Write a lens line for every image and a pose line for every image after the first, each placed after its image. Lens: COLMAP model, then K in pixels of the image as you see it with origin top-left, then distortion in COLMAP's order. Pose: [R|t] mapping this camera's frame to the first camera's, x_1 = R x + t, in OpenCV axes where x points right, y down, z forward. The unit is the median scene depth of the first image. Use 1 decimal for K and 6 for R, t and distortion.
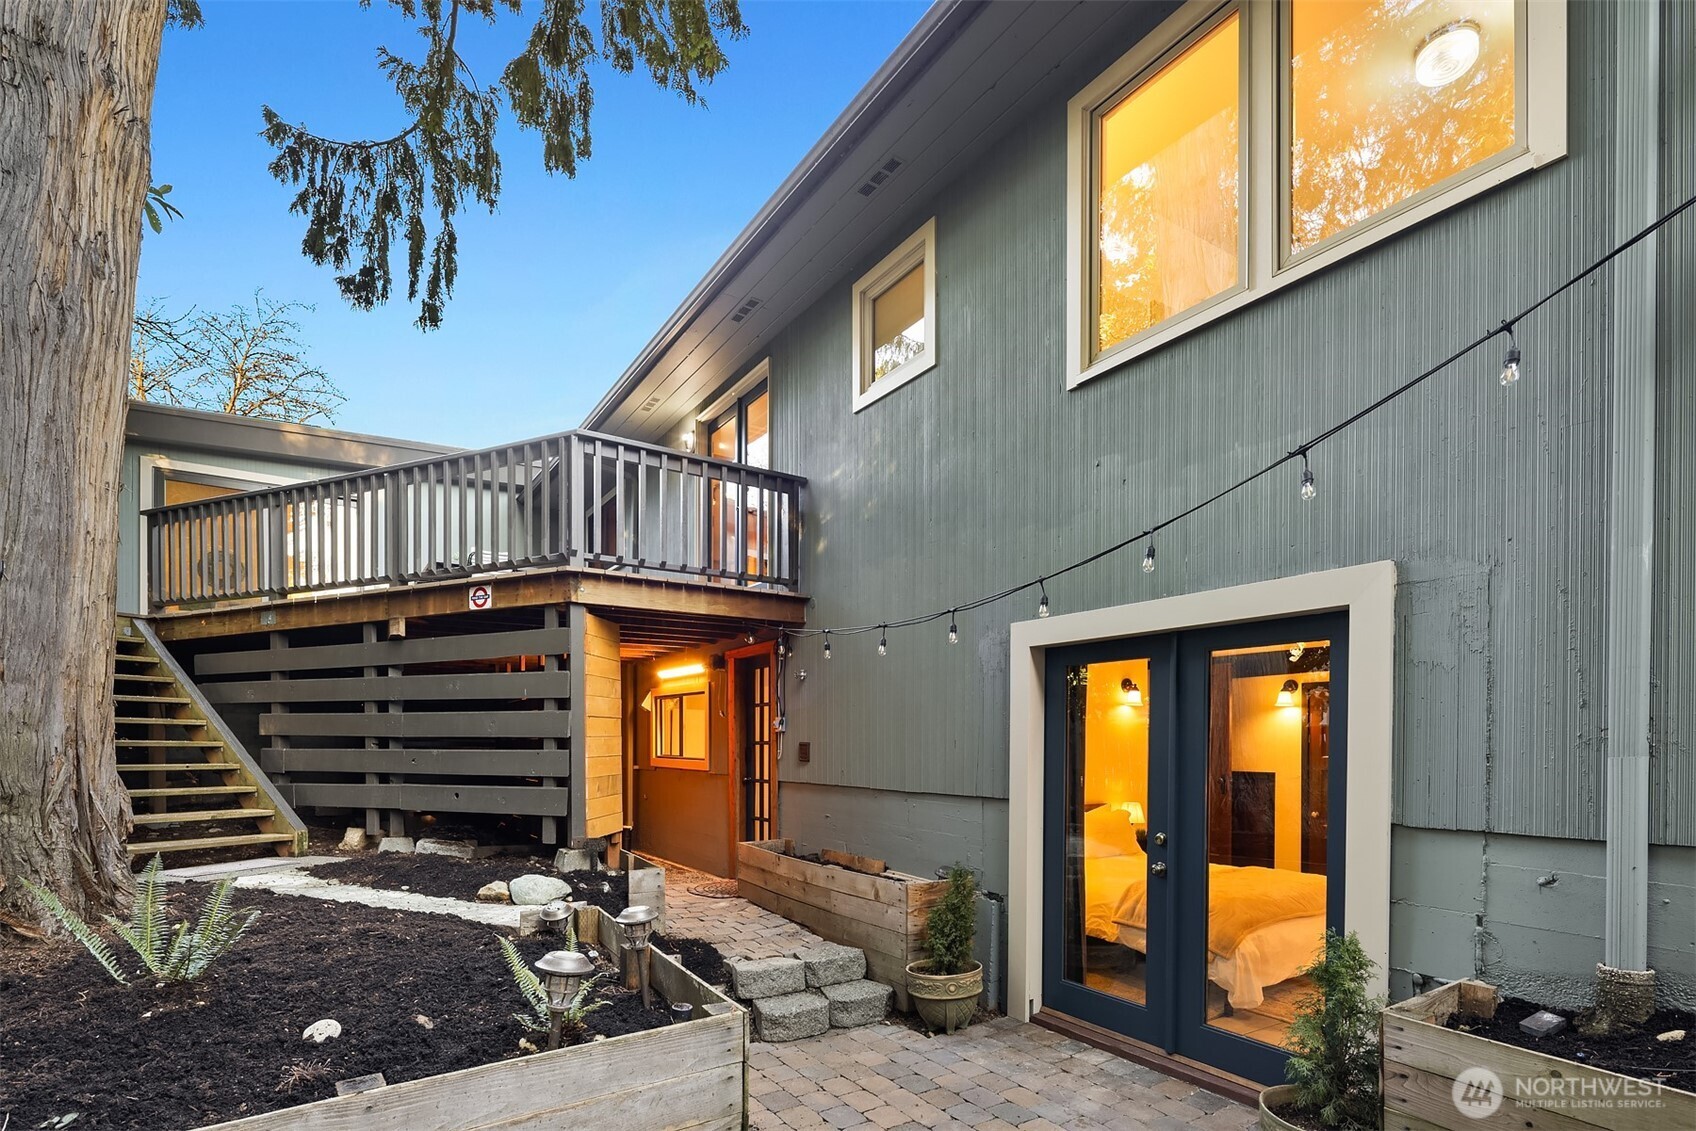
lens RADIAL K [[823.1, 0, 845.0], [0, 823.1, 742.5], [0, 0, 1]] dist [-0.000284, -0.000563]
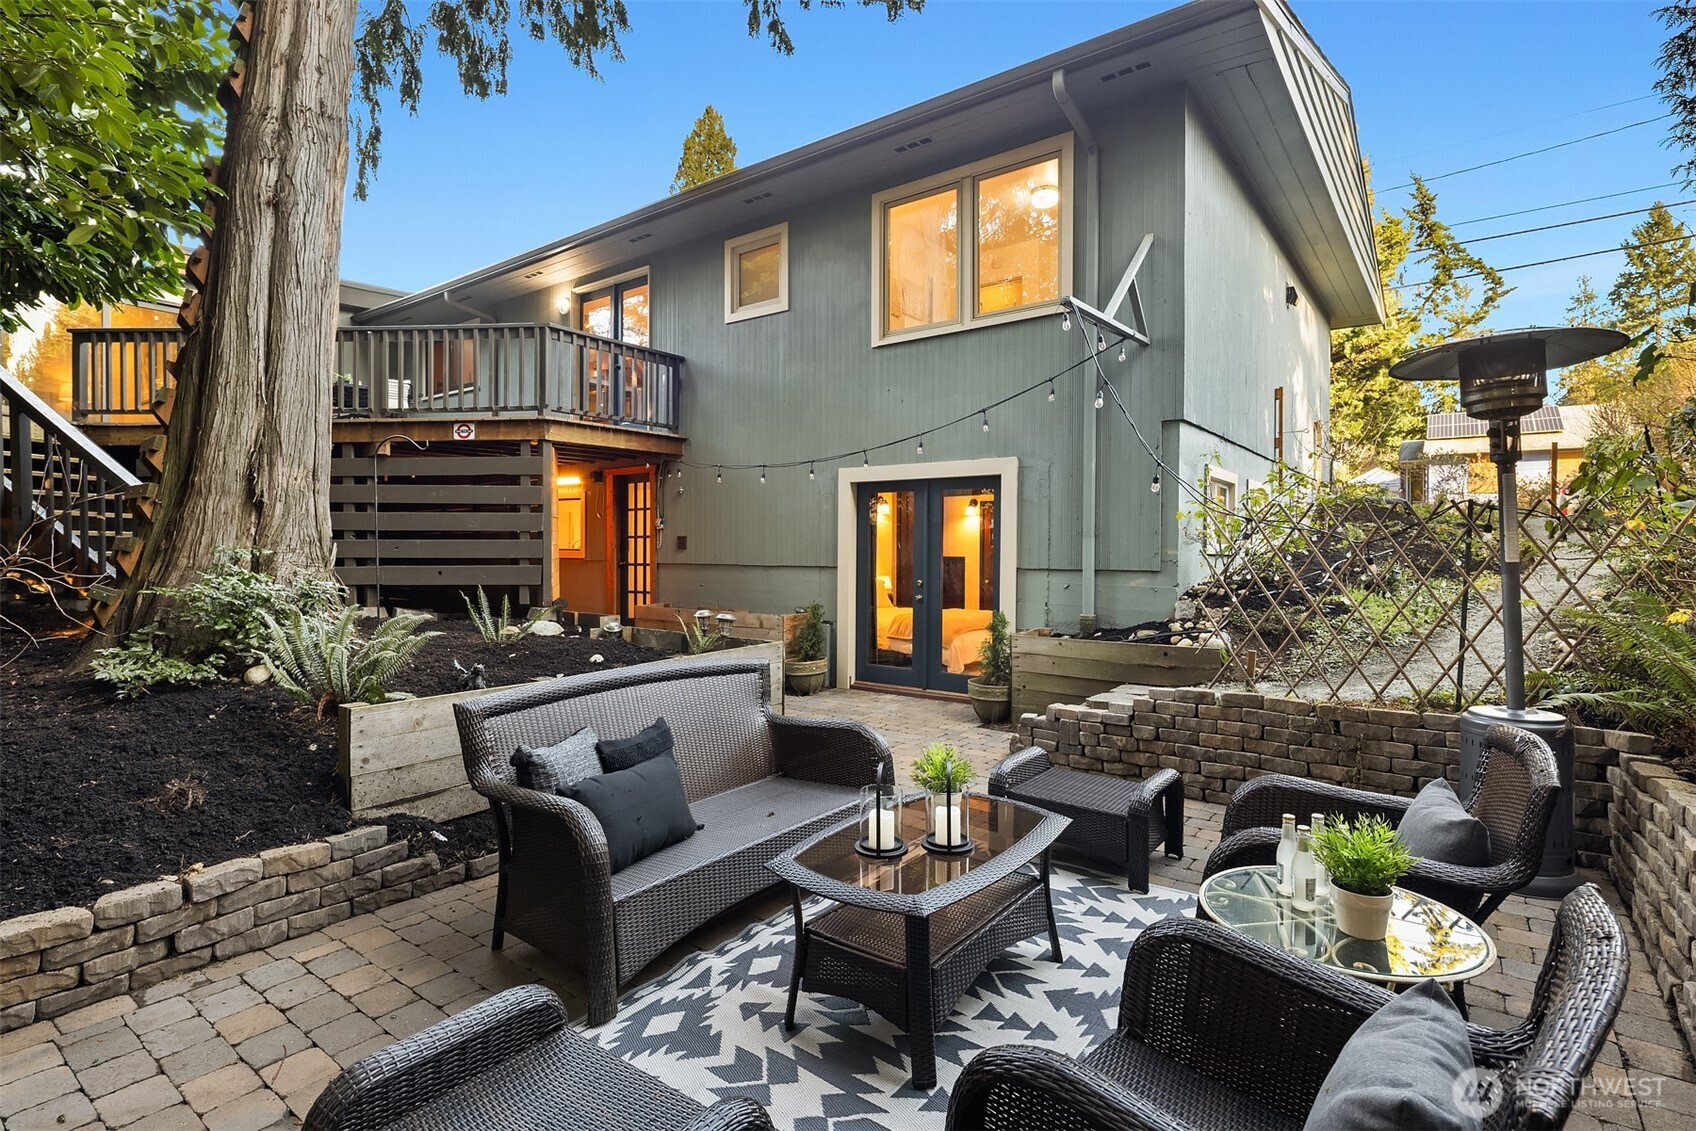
lens RADIAL K [[827.0, 0, 845.4], [0, 827.0, 529.5], [0, 0, 1]] dist [0.001101, -0.000285]
pose [[0.939220, 0.007870, 0.343227, -0.347974], [-0.001540, 0.999824, -0.018713, 0.018577], [-0.343314, 0.017047, 0.939066, -0.601932]]
